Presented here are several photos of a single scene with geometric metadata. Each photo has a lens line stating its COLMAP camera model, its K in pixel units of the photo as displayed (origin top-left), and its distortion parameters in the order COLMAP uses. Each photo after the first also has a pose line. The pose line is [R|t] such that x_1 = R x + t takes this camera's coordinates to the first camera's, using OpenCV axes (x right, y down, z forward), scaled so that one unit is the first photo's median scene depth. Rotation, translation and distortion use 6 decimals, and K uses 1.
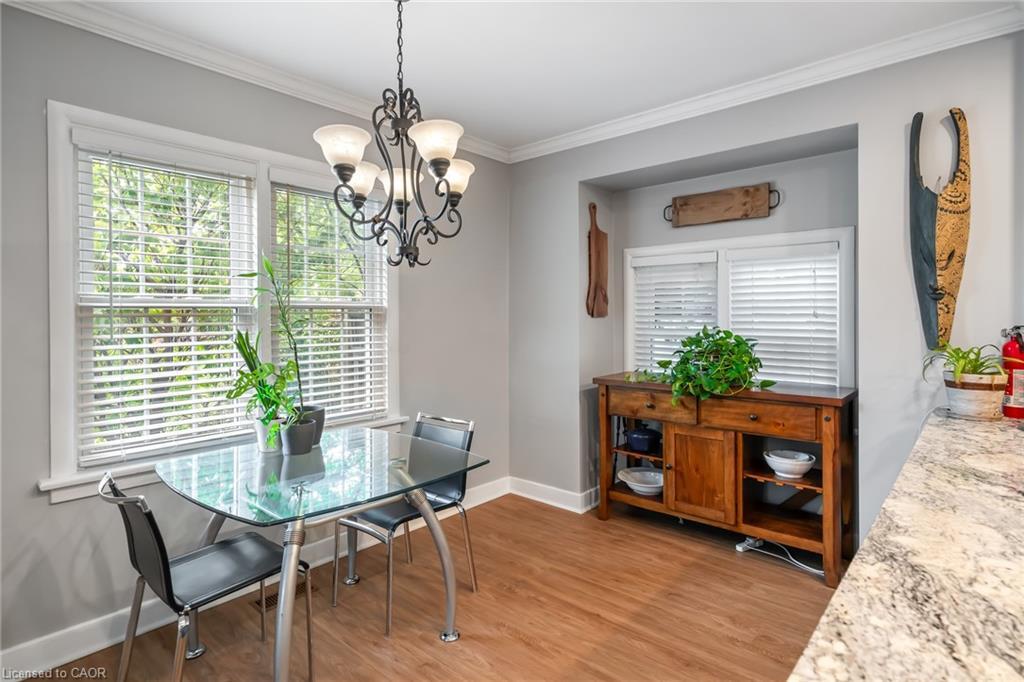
lens RADIAL K [[529.4, 0, 511.1], [0, 529.4, 324.8], [0, 0, 1]] dist [-0.002365, -0.000712]
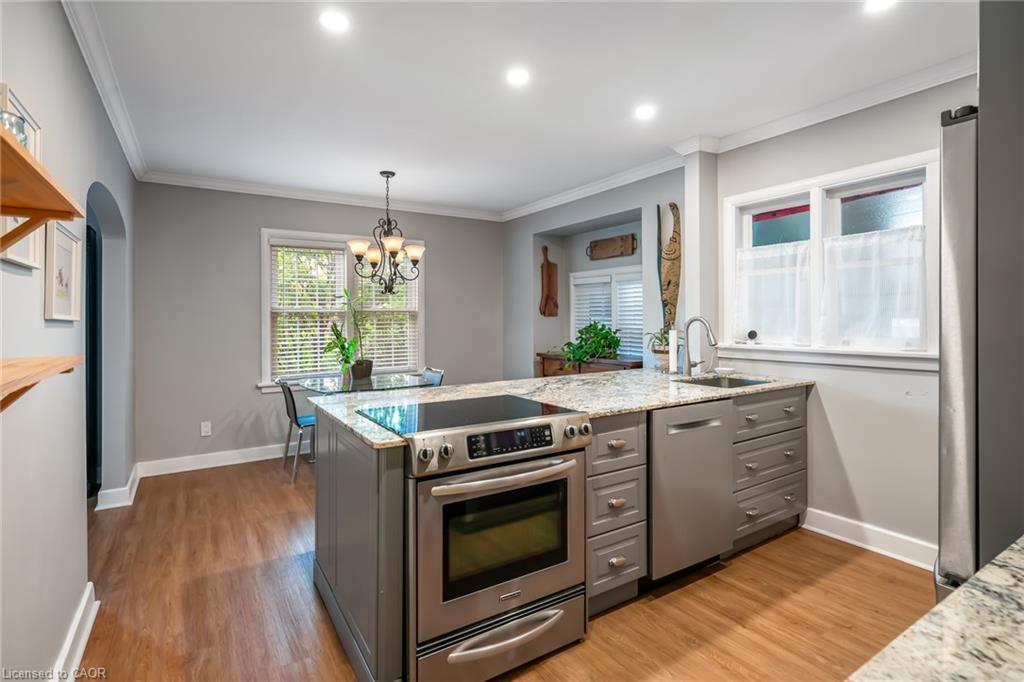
lens RADIAL K [[478.4, 0, 506.7], [0, 478.4, 323.0], [0, 0, 1]] dist [-0.000403, 0.000049]
pose [[0.963792, 0.003220, -0.266635, 0.509027], [-0.003636, 0.999993, -0.001067, 0.008975], [0.266629, 0.001998, 0.963797, -0.522534]]
